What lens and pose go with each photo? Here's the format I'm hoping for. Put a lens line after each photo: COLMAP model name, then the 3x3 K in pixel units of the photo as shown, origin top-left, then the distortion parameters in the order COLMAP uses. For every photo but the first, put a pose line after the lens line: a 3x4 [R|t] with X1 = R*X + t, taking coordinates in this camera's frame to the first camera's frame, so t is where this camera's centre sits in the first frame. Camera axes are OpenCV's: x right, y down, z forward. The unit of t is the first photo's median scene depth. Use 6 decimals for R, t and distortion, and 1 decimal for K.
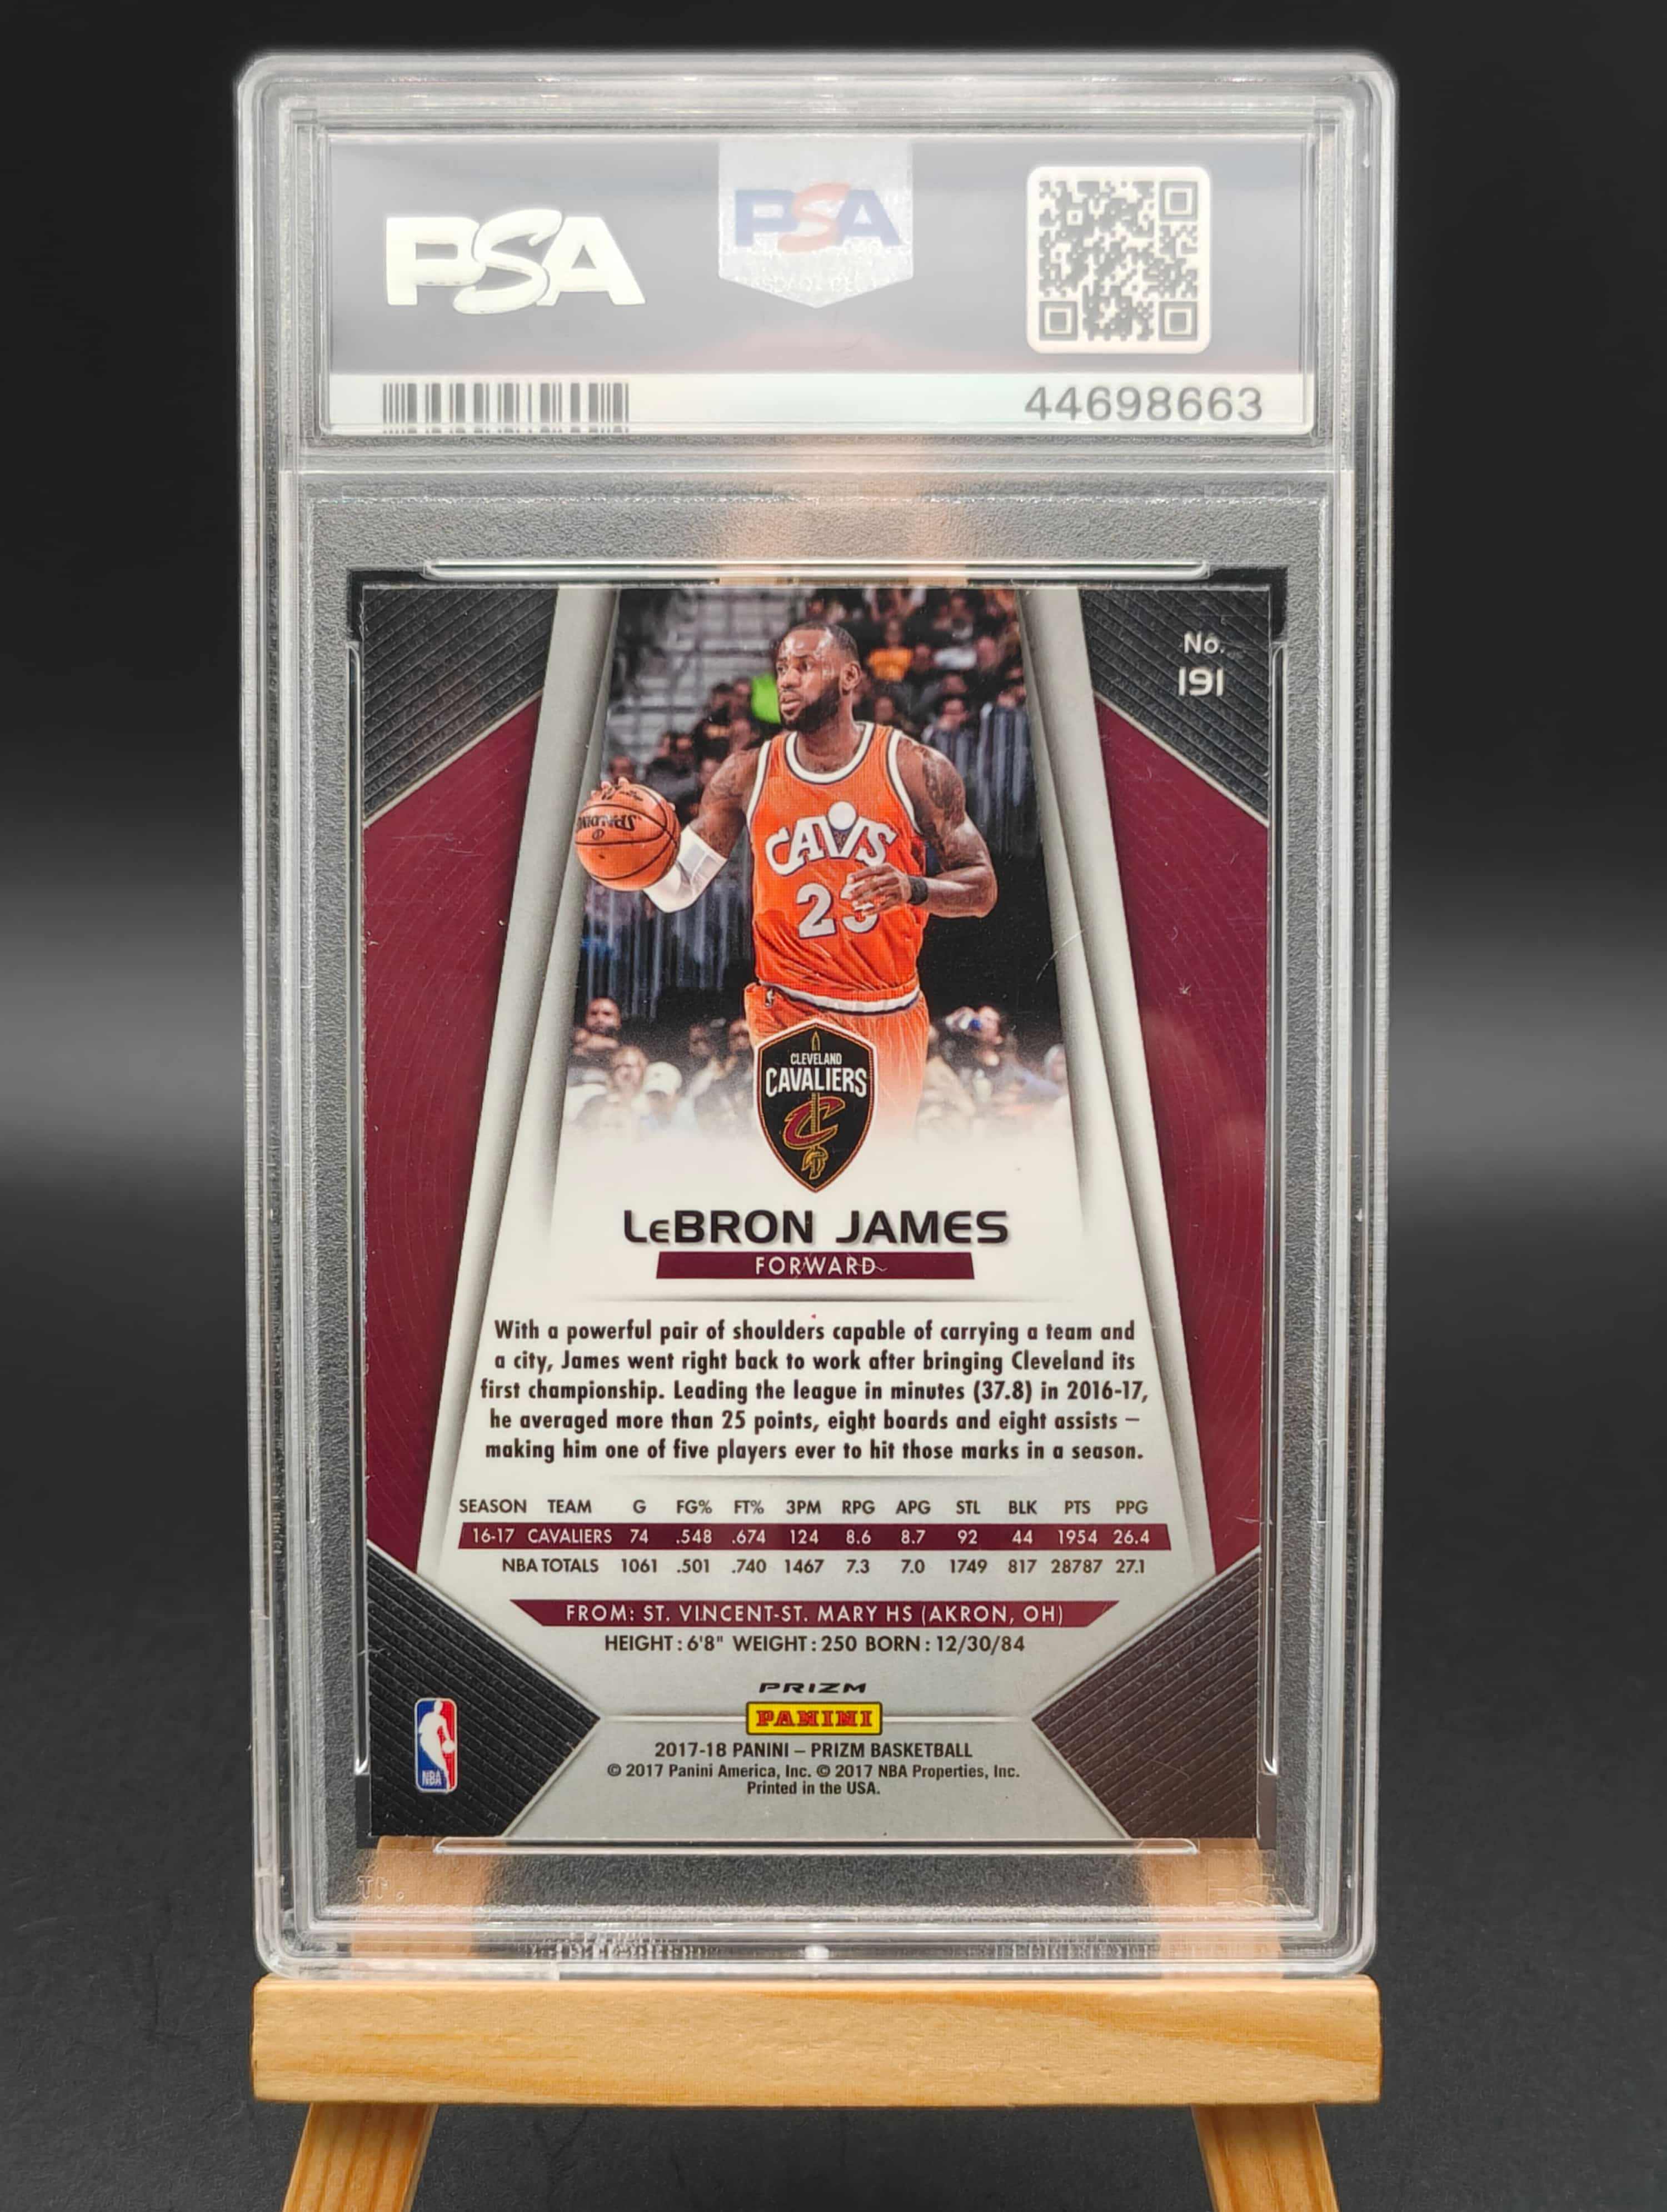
lens RADIAL K [[3922.1, 0, 874.1], [0, 3922.1, 1105.2], [0, 0, 1]] dist [0.021174, 0.045192]
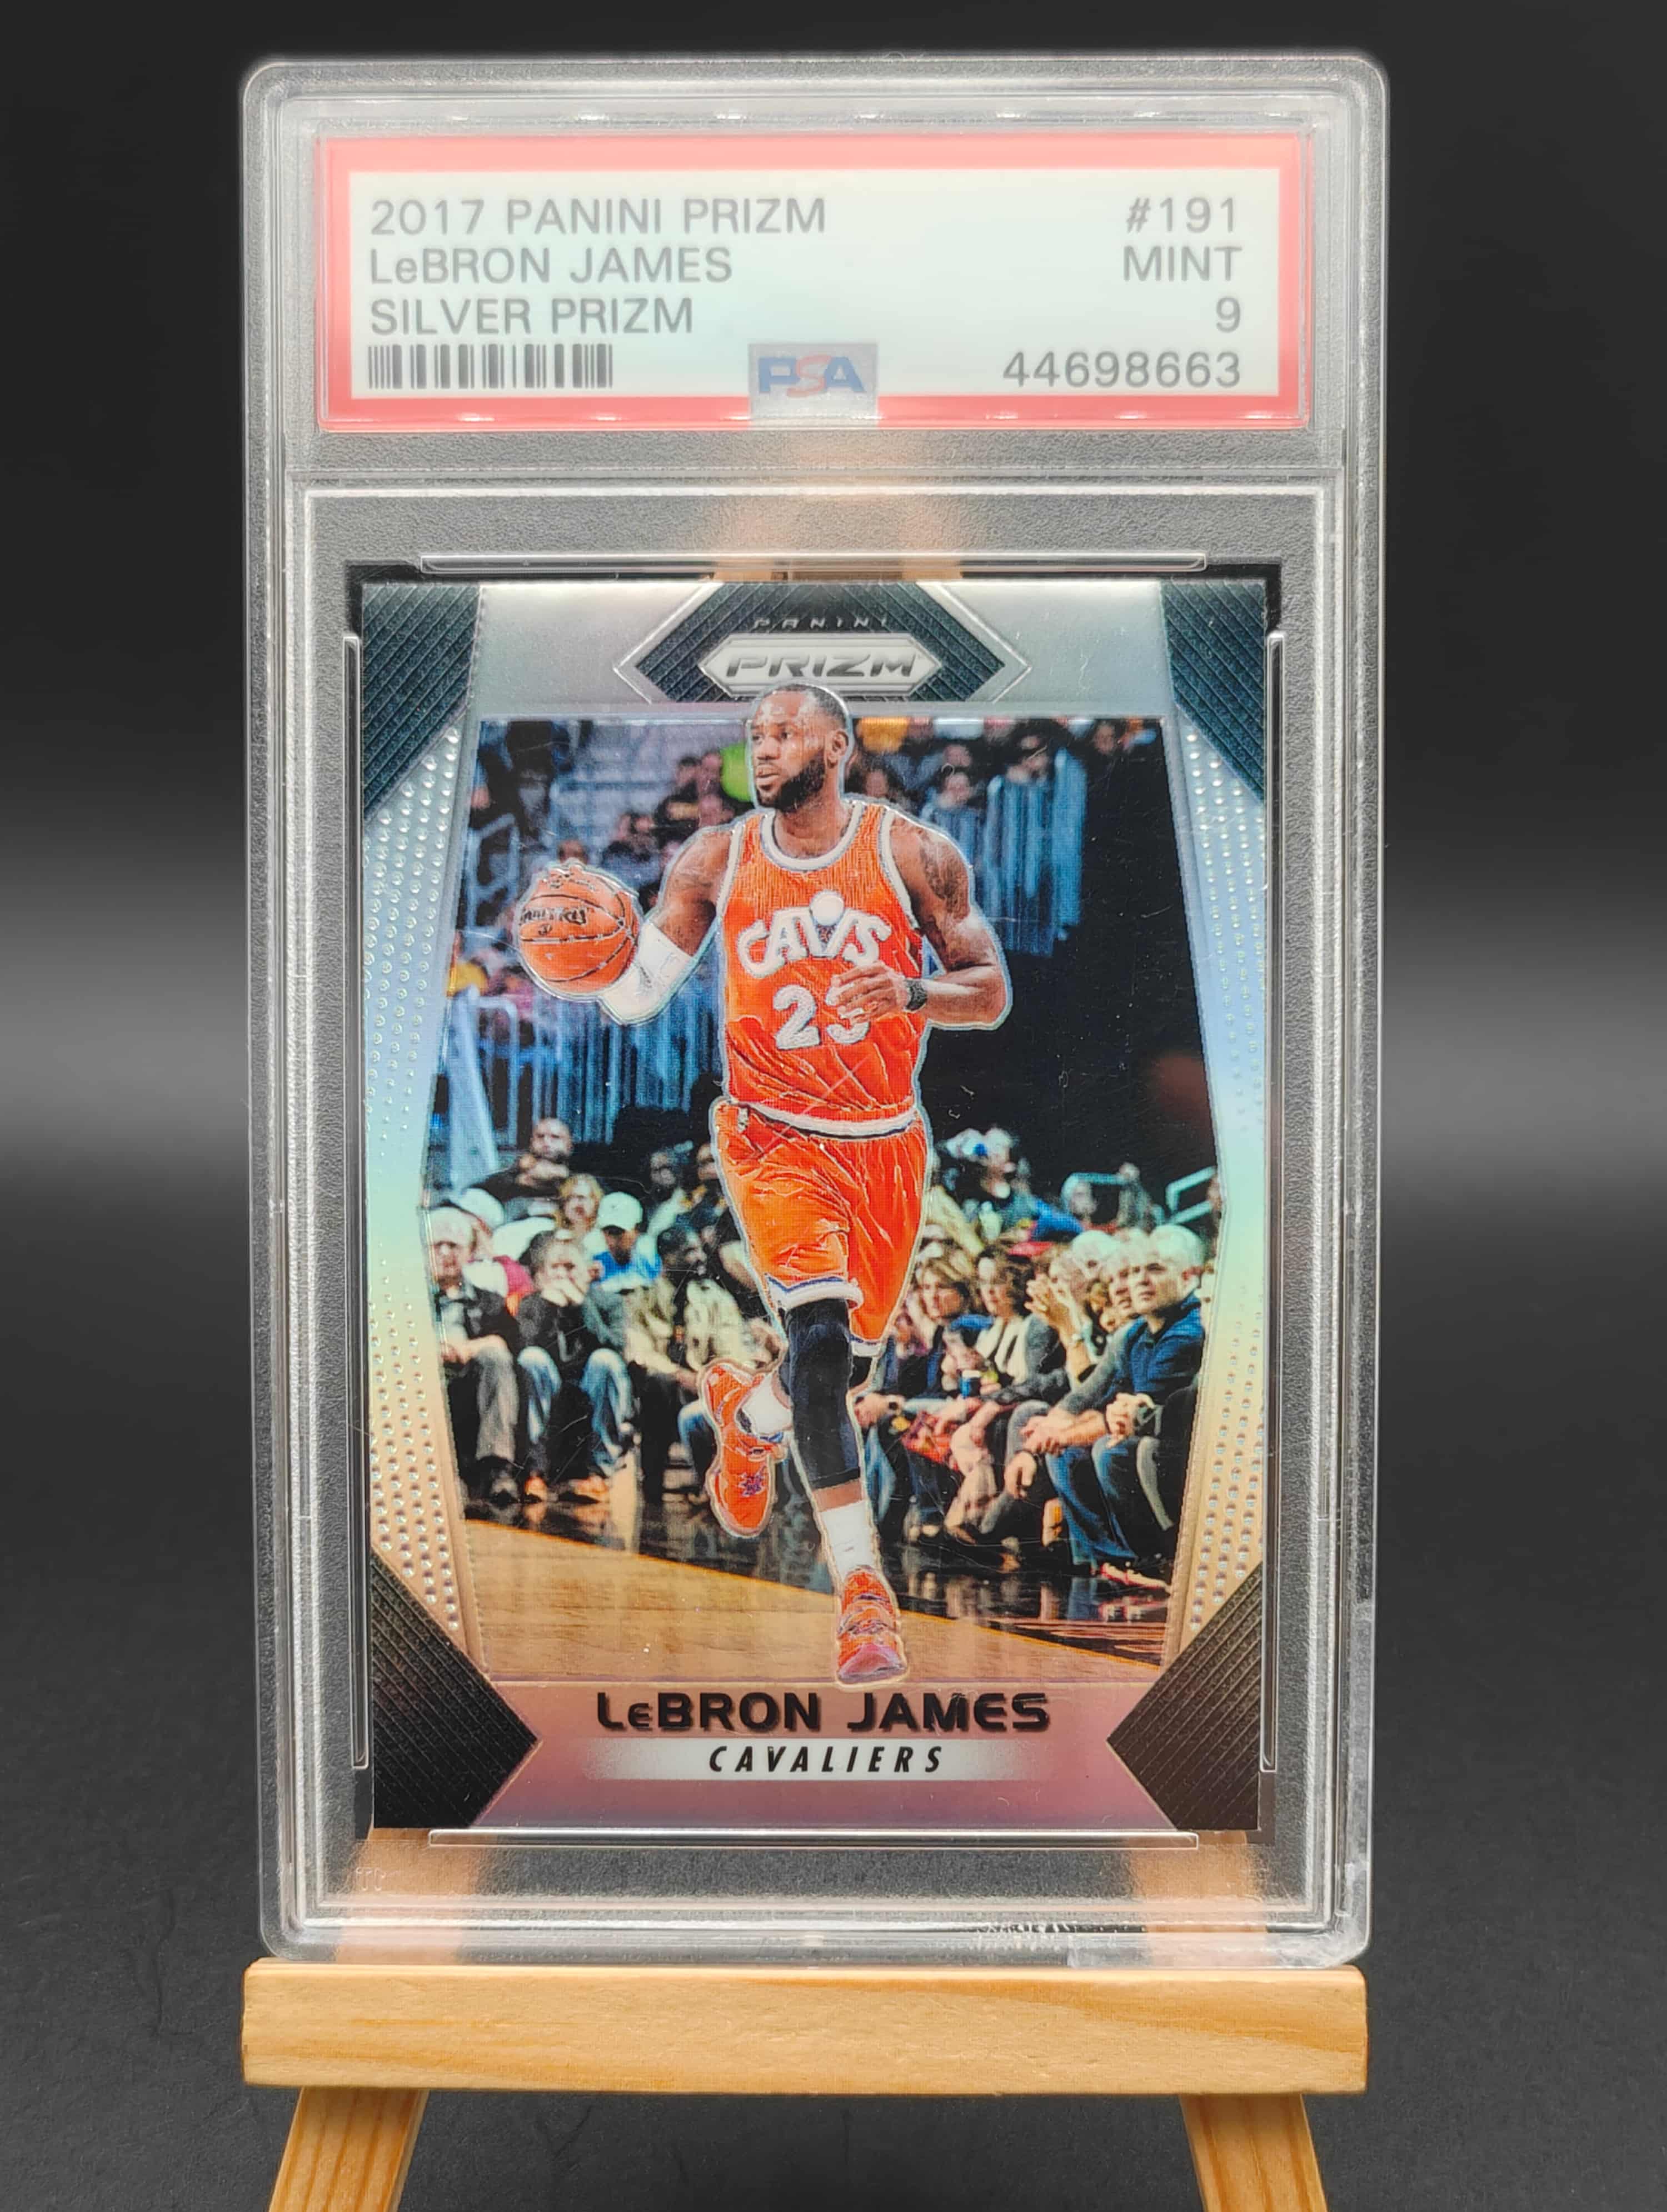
lens RADIAL K [[3835.9, 0, 833.5], [0, 3835.9, 1106.0], [0, 0, 1]] dist [-0.014893, -0.030637]
pose [[0.999973, 0.000380, -0.007312, -0.000677], [-0.000317, 0.999962, 0.008688, -0.037397], [0.007315, -0.008686, 0.999936, 0.154874]]
